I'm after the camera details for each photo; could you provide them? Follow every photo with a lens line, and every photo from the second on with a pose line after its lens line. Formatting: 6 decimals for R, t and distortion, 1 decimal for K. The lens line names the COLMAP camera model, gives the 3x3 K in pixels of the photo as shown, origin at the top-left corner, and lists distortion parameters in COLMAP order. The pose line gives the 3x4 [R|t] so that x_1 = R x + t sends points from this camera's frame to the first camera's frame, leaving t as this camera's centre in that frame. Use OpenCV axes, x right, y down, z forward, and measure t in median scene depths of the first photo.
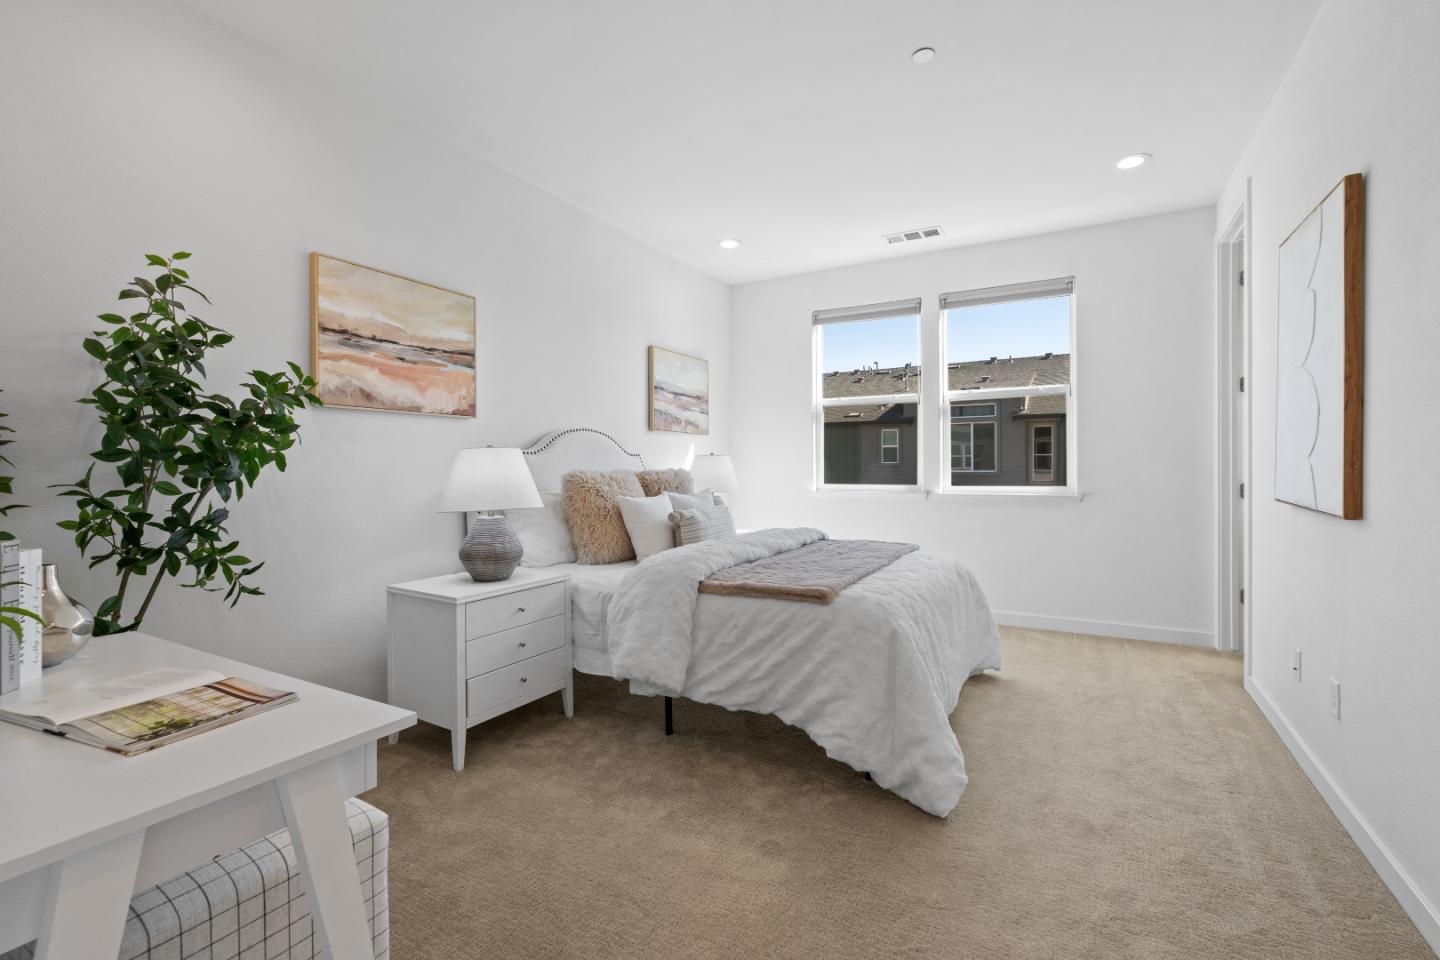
lens RADIAL K [[660.4, 0, 722.2], [0, 660.4, 472.9], [0, 0, 1]] dist [0.017287, -0.009624]
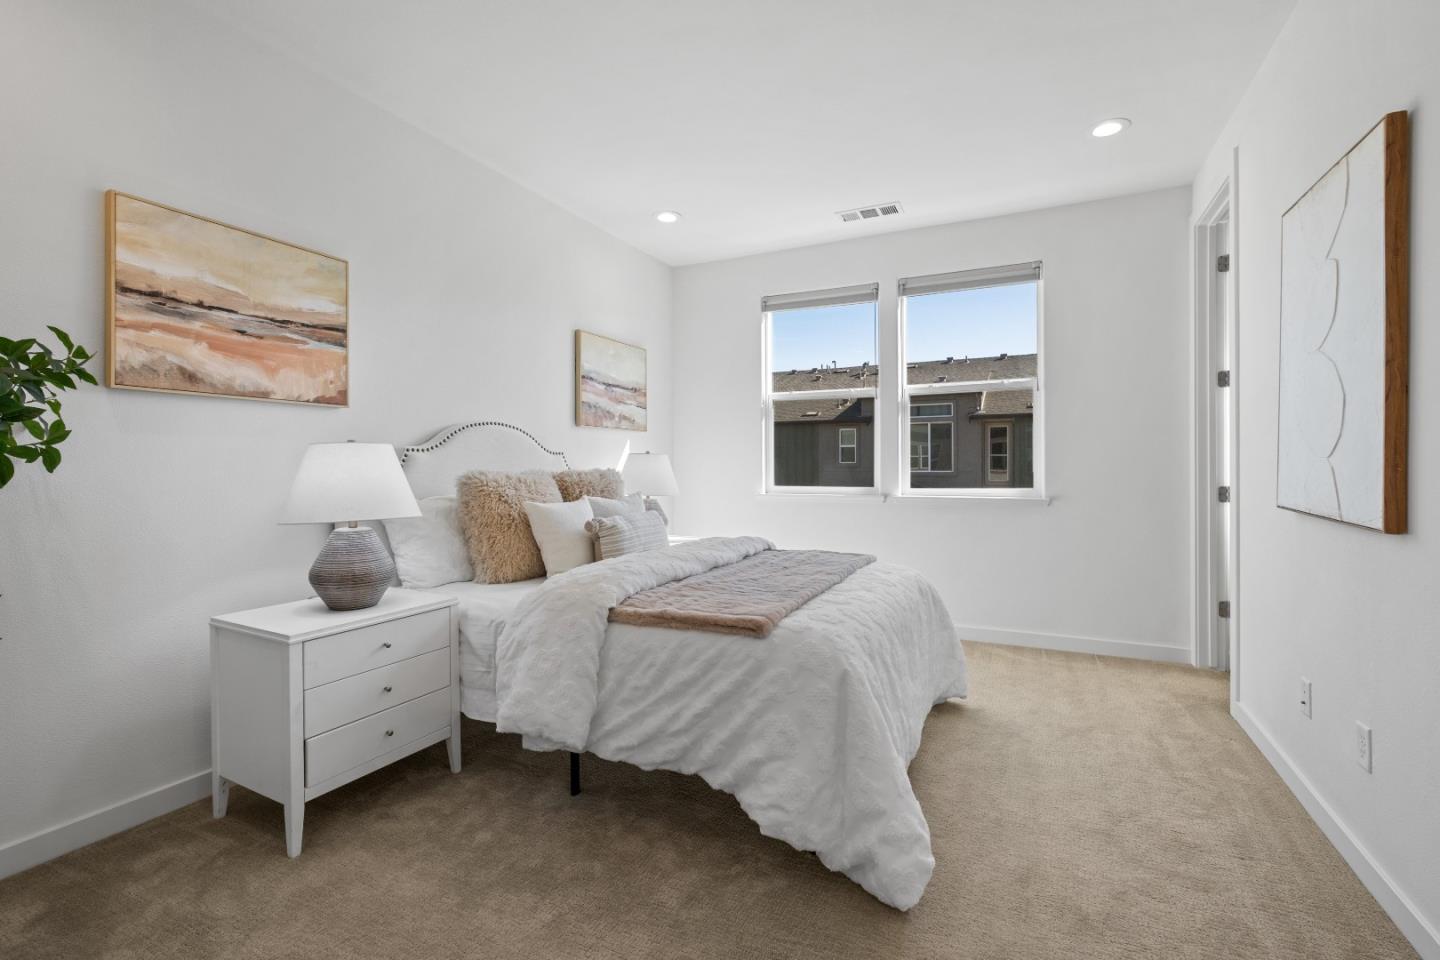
lens RADIAL K [[645.3, 0, 728.5], [0, 645.3, 468.3], [0, 0, 1]] dist [0.008863, -0.000958]
pose [[0.998036, 0.002080, 0.062609, 0.056143], [-0.001686, 0.999978, -0.006345, -0.002797], [-0.062621, 0.006227, 0.998018, 0.181087]]
